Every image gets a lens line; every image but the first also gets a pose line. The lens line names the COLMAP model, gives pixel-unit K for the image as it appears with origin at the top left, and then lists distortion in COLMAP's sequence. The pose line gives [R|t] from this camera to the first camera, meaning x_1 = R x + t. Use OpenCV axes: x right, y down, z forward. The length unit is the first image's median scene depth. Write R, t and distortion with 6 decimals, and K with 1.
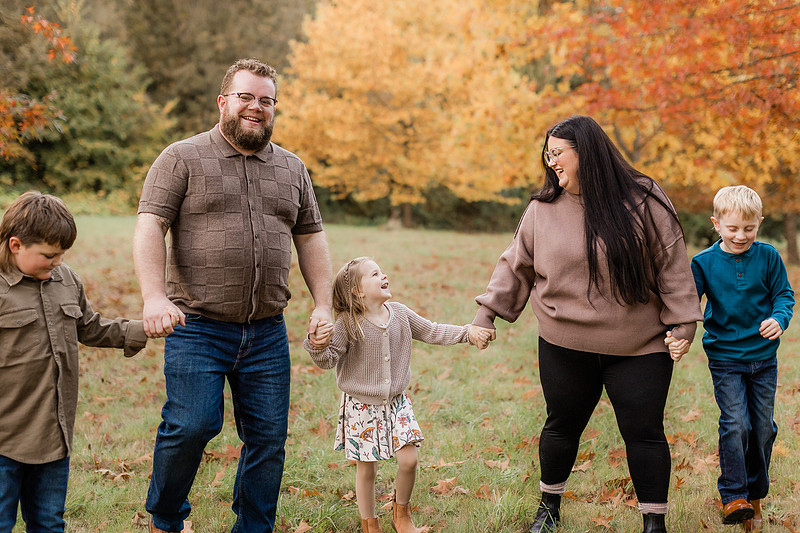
lens RADIAL K [[1145.6, 0, 393.1], [0, 1145.6, 264.1], [0, 0, 1]] dist [0.020842, 0.026094]
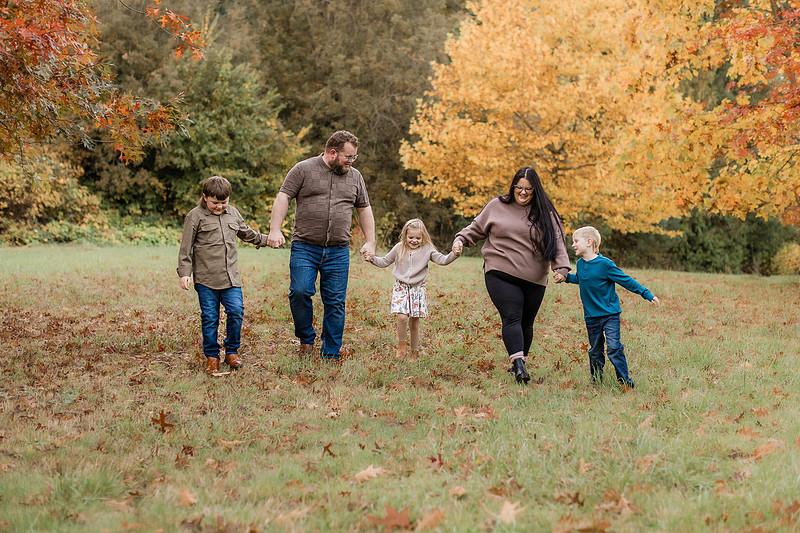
lens RADIAL K [[1206.0, 0, 391.3], [0, 1206.0, 262.9], [0, 0, 1]] dist [0.019938, 0.036220]
pose [[0.993153, 0.005682, -0.116679, -0.006381], [-0.009653, 0.999392, -0.033492, 0.002794], [0.116418, 0.034389, 0.992605, 0.025625]]
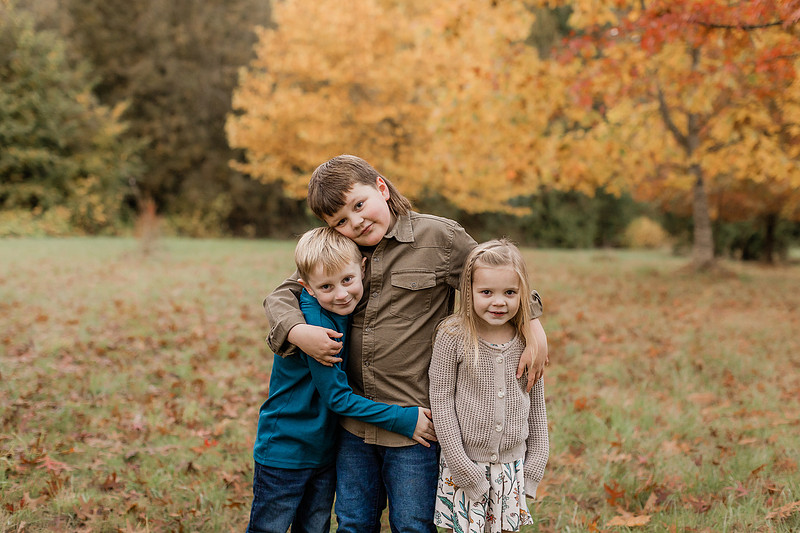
lens RADIAL K [[1145.6, 0, 393.1], [0, 1145.6, 264.1], [0, 0, 1]] dist [0.020842, 0.026094]
pose [[0.999800, -0.017112, -0.010313, 0.017266], [0.016970, 0.999762, -0.013708, -0.006146], [0.010545, 0.013531, 0.999853, 0.154560]]
